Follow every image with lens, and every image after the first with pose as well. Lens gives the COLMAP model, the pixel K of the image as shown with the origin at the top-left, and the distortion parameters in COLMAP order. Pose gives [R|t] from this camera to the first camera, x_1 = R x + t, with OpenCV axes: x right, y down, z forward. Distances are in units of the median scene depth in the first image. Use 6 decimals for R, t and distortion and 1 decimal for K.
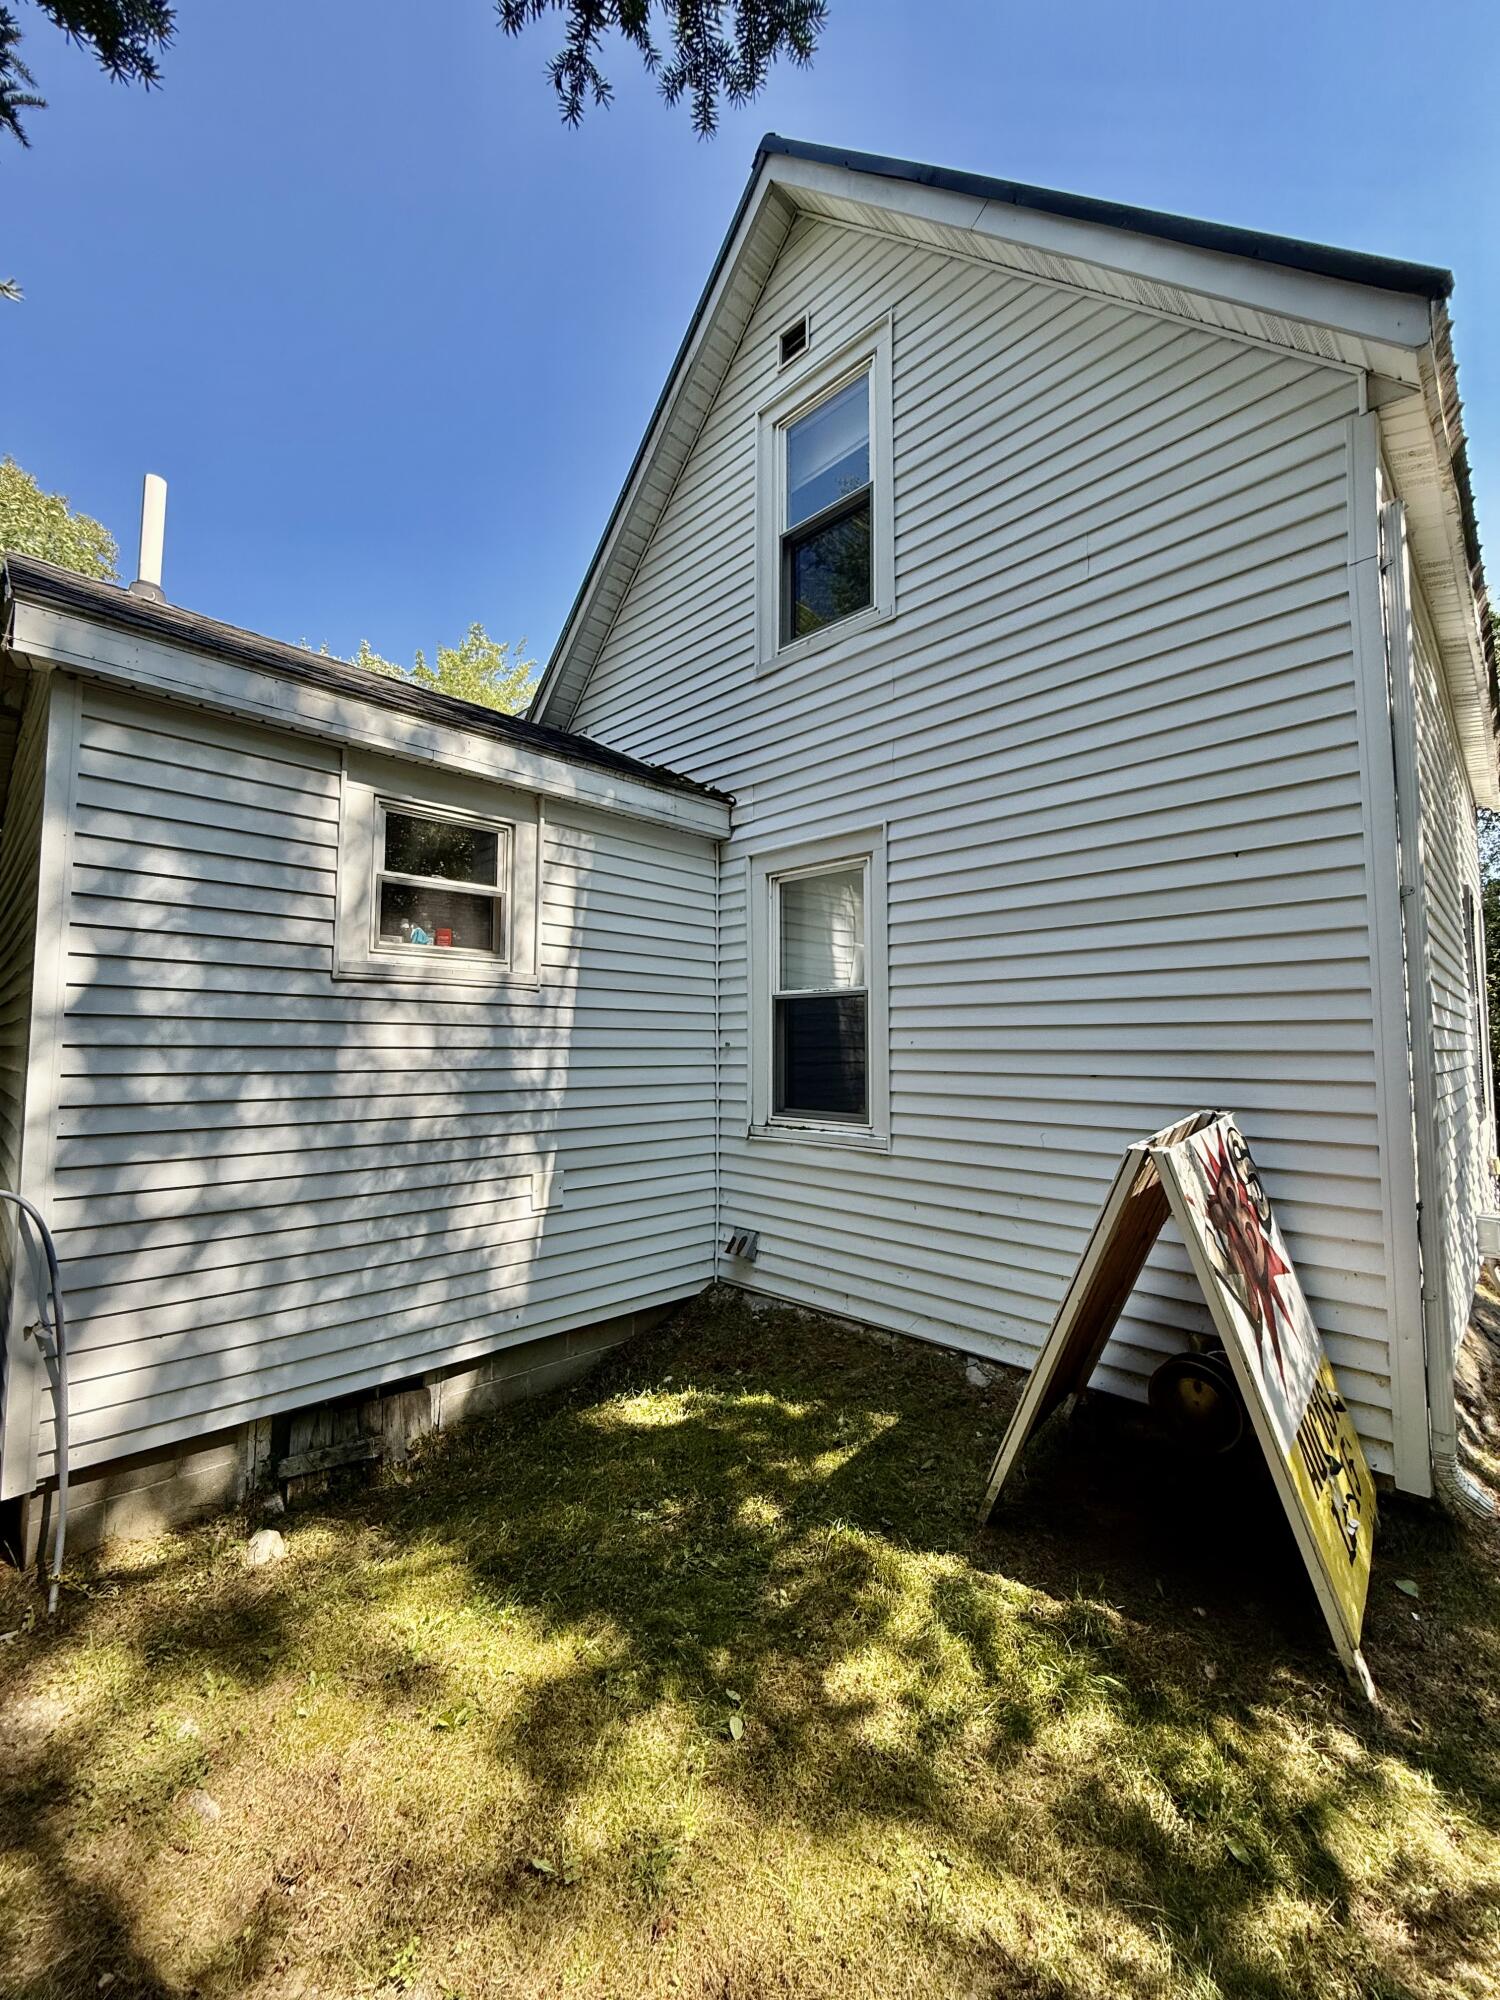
lens RADIAL K [[800.4, 0, 749.7], [0, 800.4, 998.0], [0, 0, 1]] dist [0.002797, -0.000398]
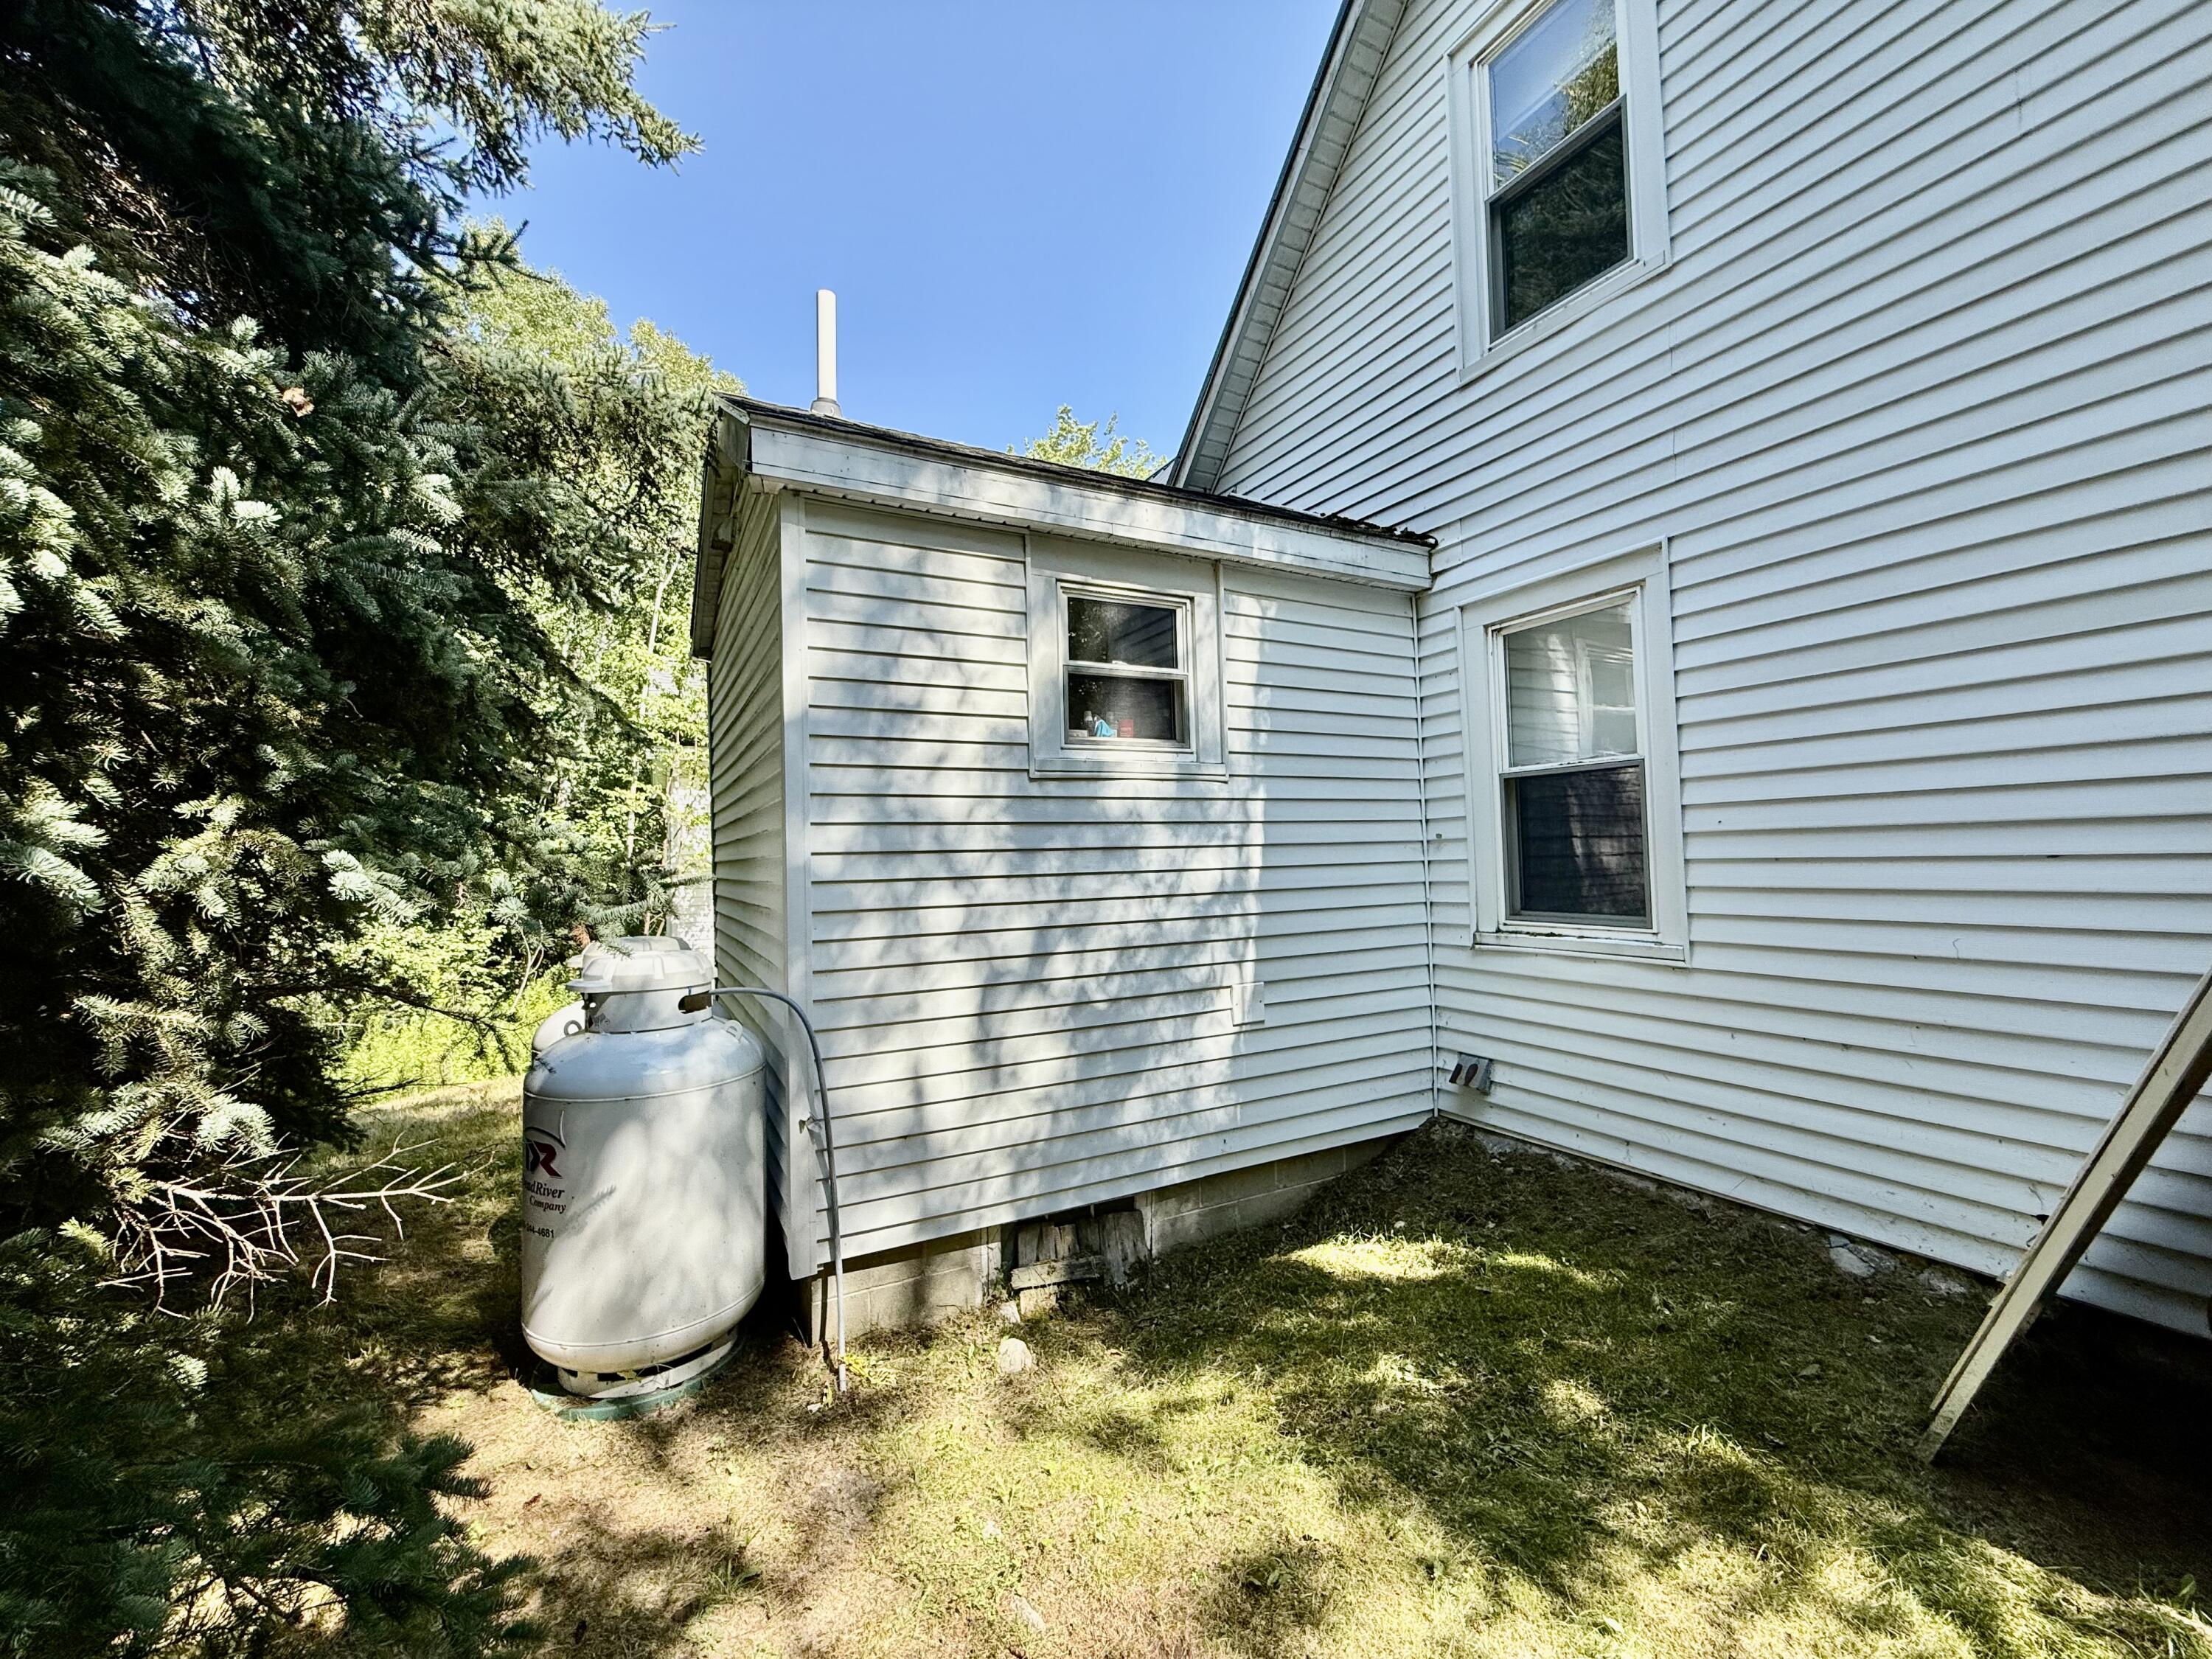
lens RADIAL K [[885.2, 0, 1096.5], [0, 885.2, 828.6], [0, 0, 1]] dist [0.002797, -0.000398]
pose [[0.953738, -0.038630, -0.298147, -0.110831], [0.048733, 0.998460, 0.026526, 0.010164], [0.296663, -0.039829, 0.954151, 0.013086]]
